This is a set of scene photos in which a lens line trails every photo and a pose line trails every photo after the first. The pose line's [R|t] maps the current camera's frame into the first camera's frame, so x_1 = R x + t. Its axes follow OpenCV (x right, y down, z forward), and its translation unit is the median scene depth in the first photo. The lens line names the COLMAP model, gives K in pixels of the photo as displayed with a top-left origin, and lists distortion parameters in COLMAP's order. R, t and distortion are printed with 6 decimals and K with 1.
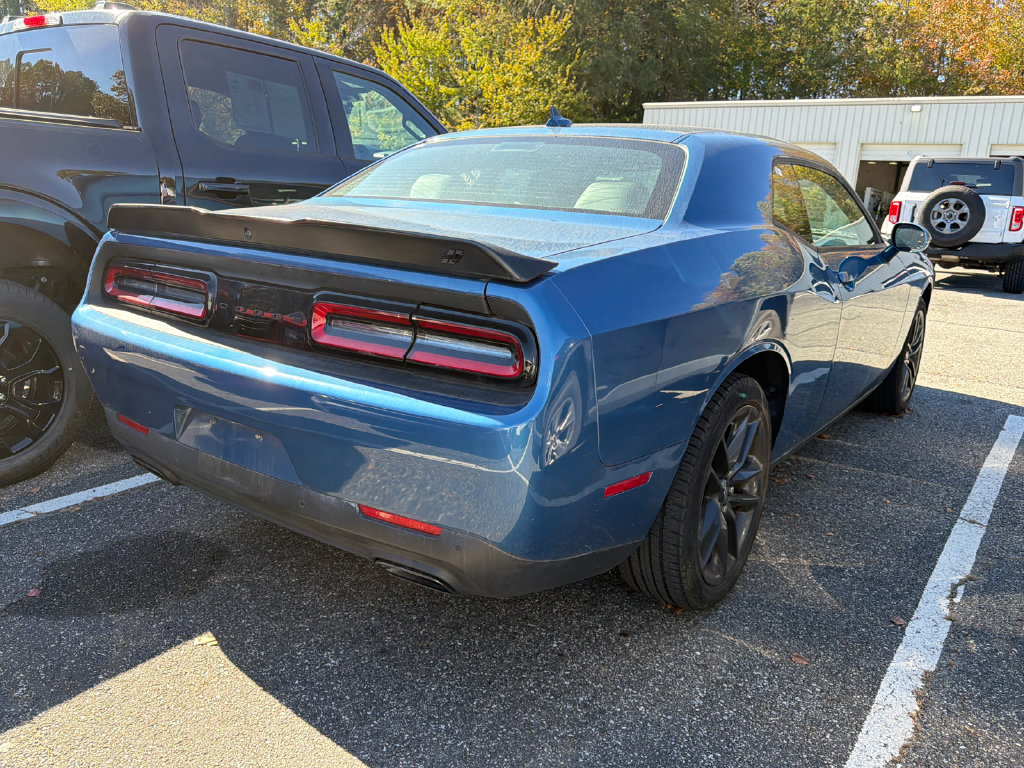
lens RADIAL K [[798.3, 0, 511.8], [0, 798.3, 386.0], [0, 0, 1]] dist [0.021411, -0.033139]
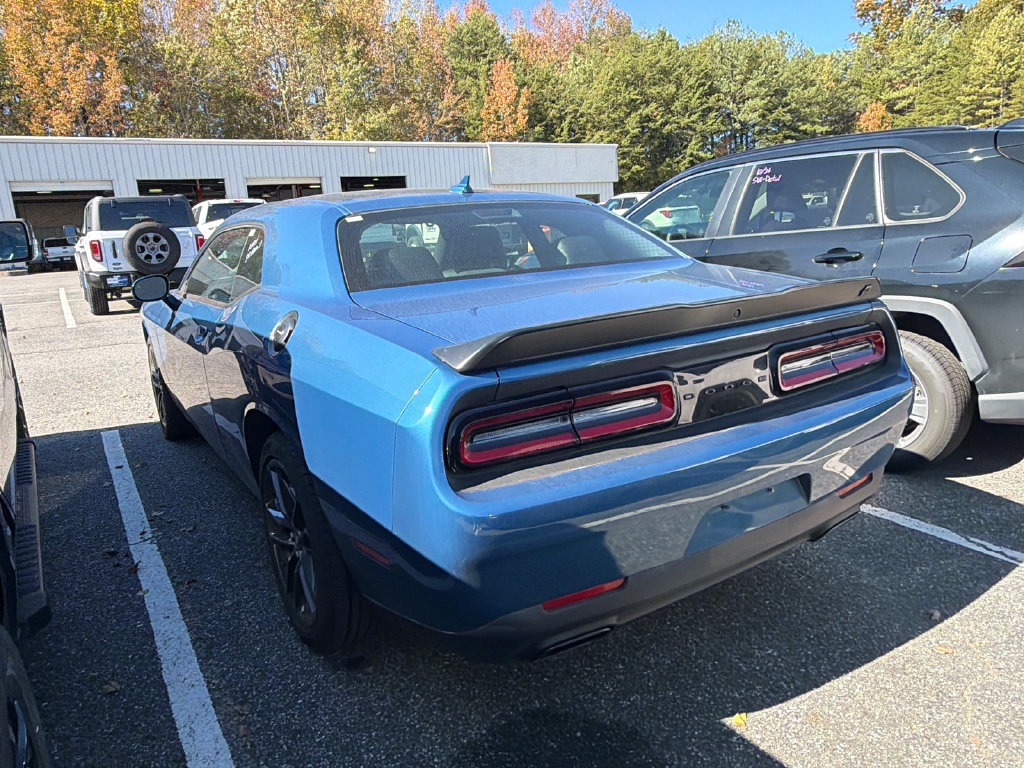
lens RADIAL K [[718.3, 0, 515.4], [0, 718.3, 382.1], [0, 0, 1]] dist [-0.005501, 0.007996]
pose [[0.363953, -0.274430, 0.890071, -0.825664], [0.287334, 0.942082, 0.172974, -0.226020], [-0.885989, 0.192793, 0.421727, 0.553882]]
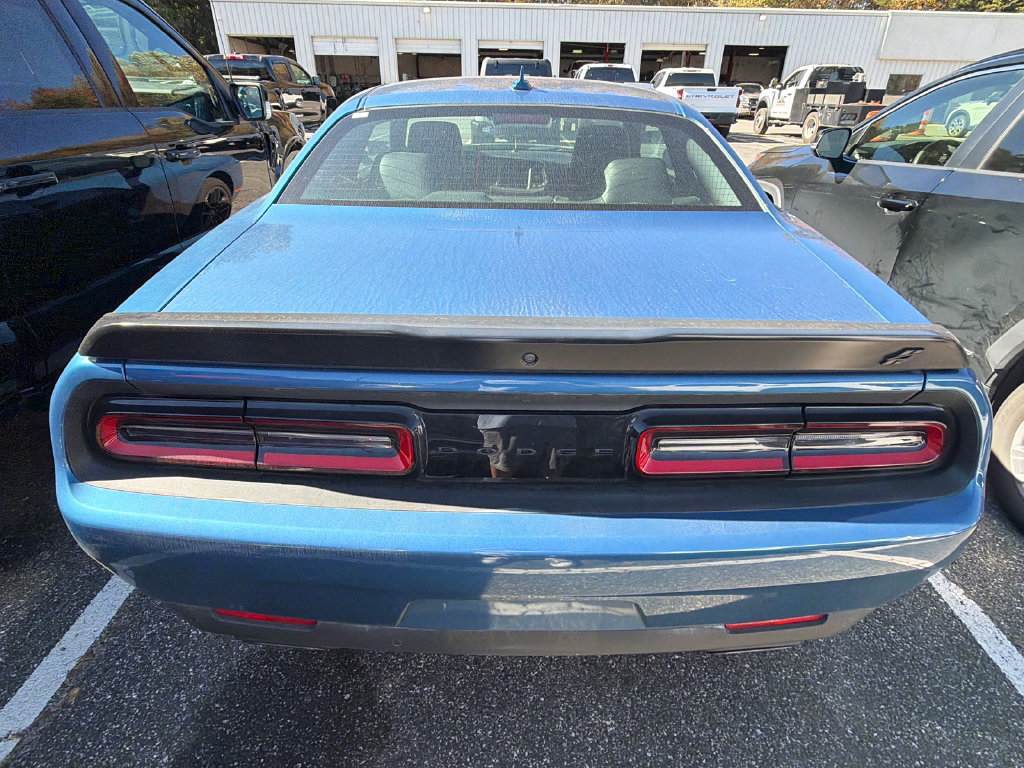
lens RADIAL K [[539.4, 0, 520.8], [0, 539.4, 382.6], [0, 0, 1]] dist [0.002194, -0.000967]
pose [[0.813821, -0.309731, 0.491693, -0.352197], [0.161325, 0.933279, 0.320882, -0.199256], [-0.558274, -0.181818, 0.809489, 0.406045]]
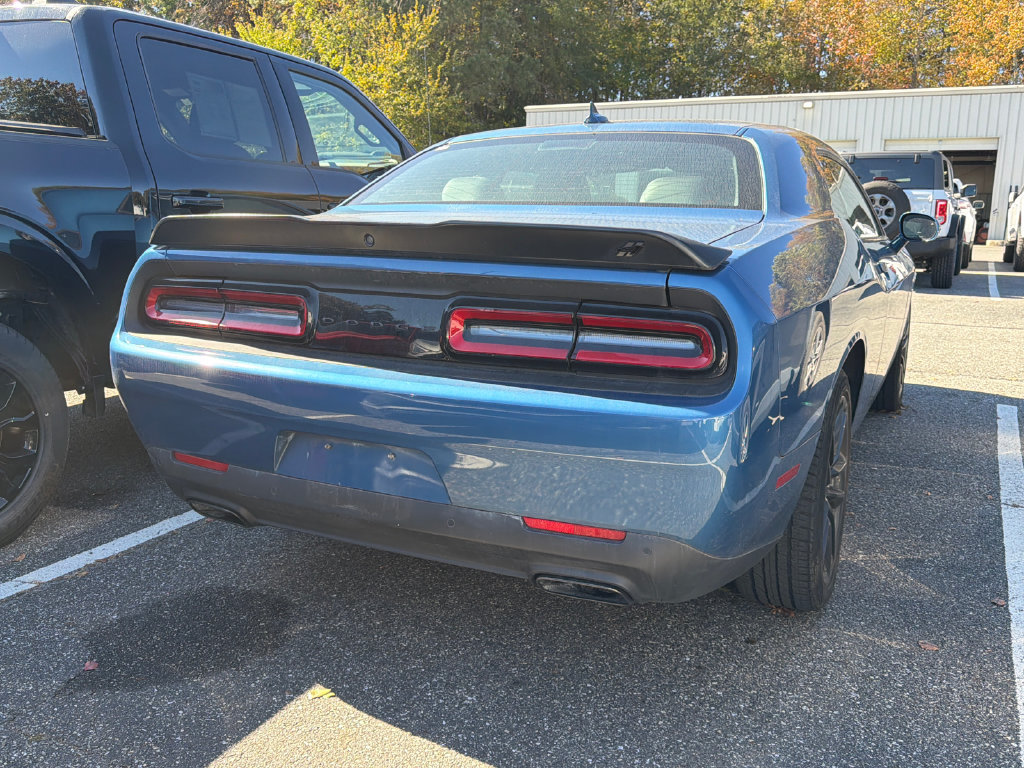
lens RADIAL K [[898.1, 0, 512.3], [0, 898.1, 388.4], [0, 0, 1]] dist [0.038387, -0.063549]
pose [[0.987764, -0.064257, 0.142107, -0.205241], [0.069545, 0.997047, -0.032561, 0.017857], [-0.139595, 0.042046, 0.989316, -0.031599]]
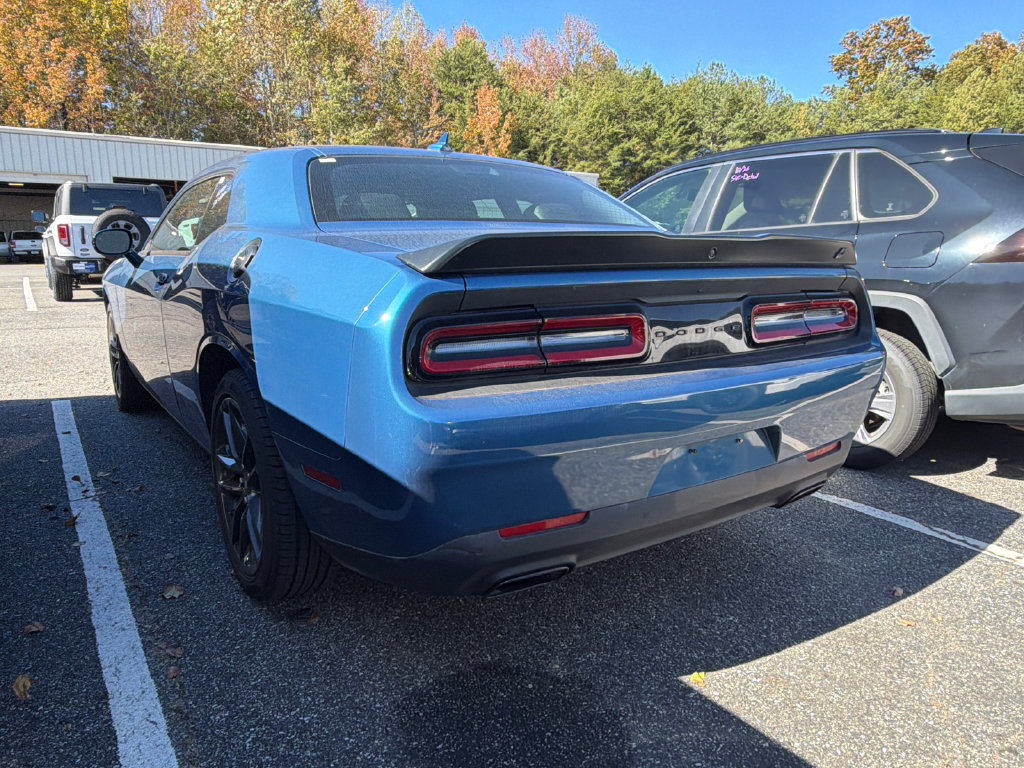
lens RADIAL K [[718.3, 0, 514.1], [0, 718.3, 382.8], [0, 0, 1]] dist [-0.005501, 0.007996]
pose [[0.342127, -0.225373, 0.912226, -0.824573], [0.232087, 0.961000, 0.150380, -0.146992], [-0.910541, 0.160266, 0.381091, 0.572914]]
